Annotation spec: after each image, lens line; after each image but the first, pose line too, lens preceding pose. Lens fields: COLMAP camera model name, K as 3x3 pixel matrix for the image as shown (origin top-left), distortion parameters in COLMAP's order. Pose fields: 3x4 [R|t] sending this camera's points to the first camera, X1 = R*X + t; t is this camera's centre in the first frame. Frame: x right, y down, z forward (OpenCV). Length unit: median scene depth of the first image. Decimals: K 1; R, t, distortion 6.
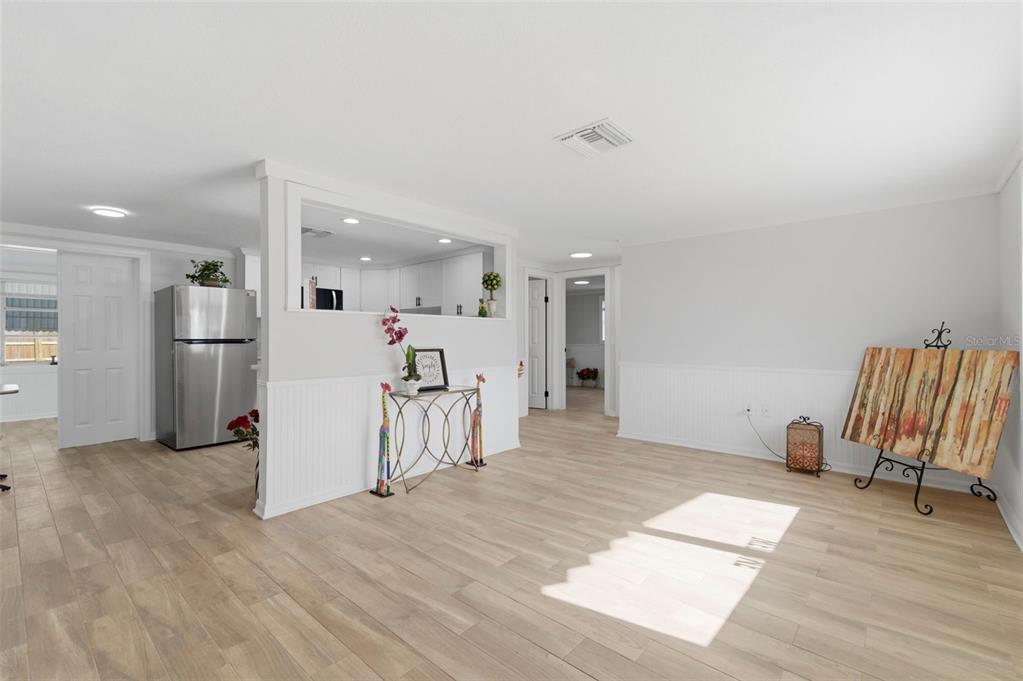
lens RADIAL K [[444.3, 0, 509.2], [0, 444.3, 340.0], [0, 0, 1]] dist [0.000216, 0.000005]
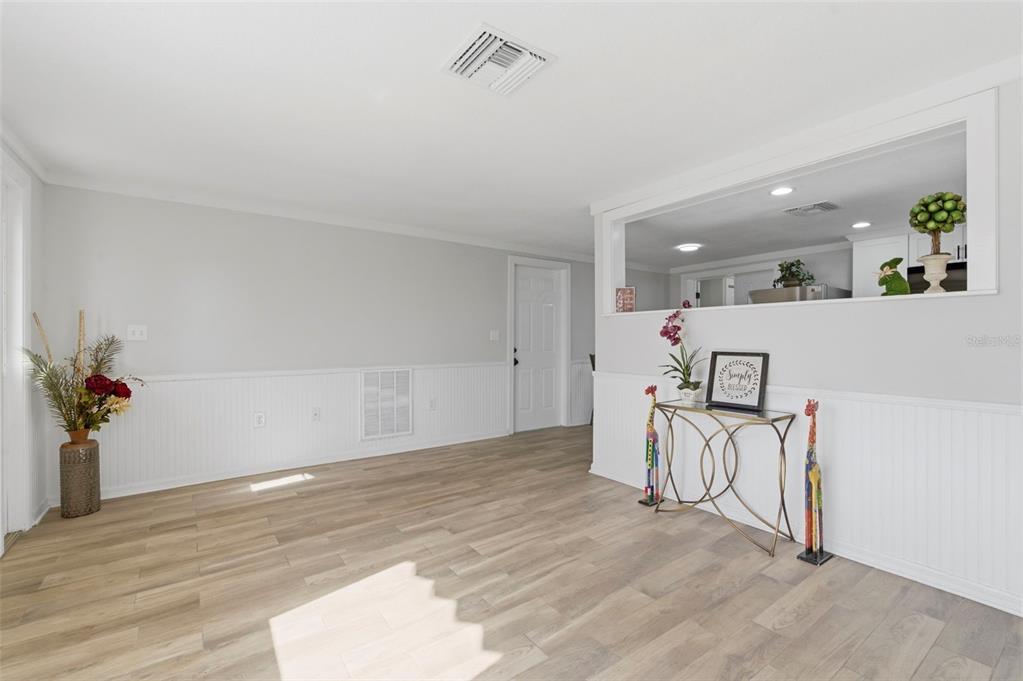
lens RADIAL K [[446.9, 0, 513.2], [0, 446.9, 339.6], [0, 0, 1]] dist [0.001304, -0.000193]
pose [[-0.218033, 0.004842, -0.975929, 0.788297], [-0.001575, 0.999985, 0.005313, -0.004678], [0.975940, 0.002695, -0.218022, 1.029583]]
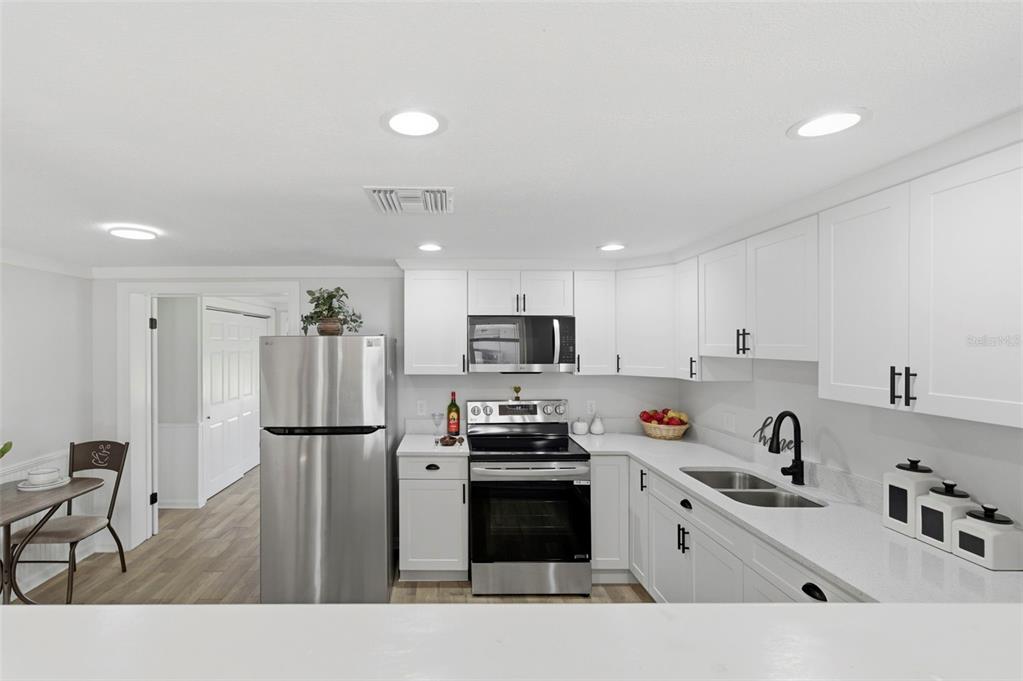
lens RADIAL K [[475.5, 0, 446.7], [0, 475.5, 344.9], [0, 0, 1]] dist [-0.000087, -0.000138]
pose [[0.667511, 0.006543, -0.744571, -0.157494], [-0.006384, 0.999975, 0.003063, -0.178009], [0.744572, 0.002709, 0.667536, 1.183616]]
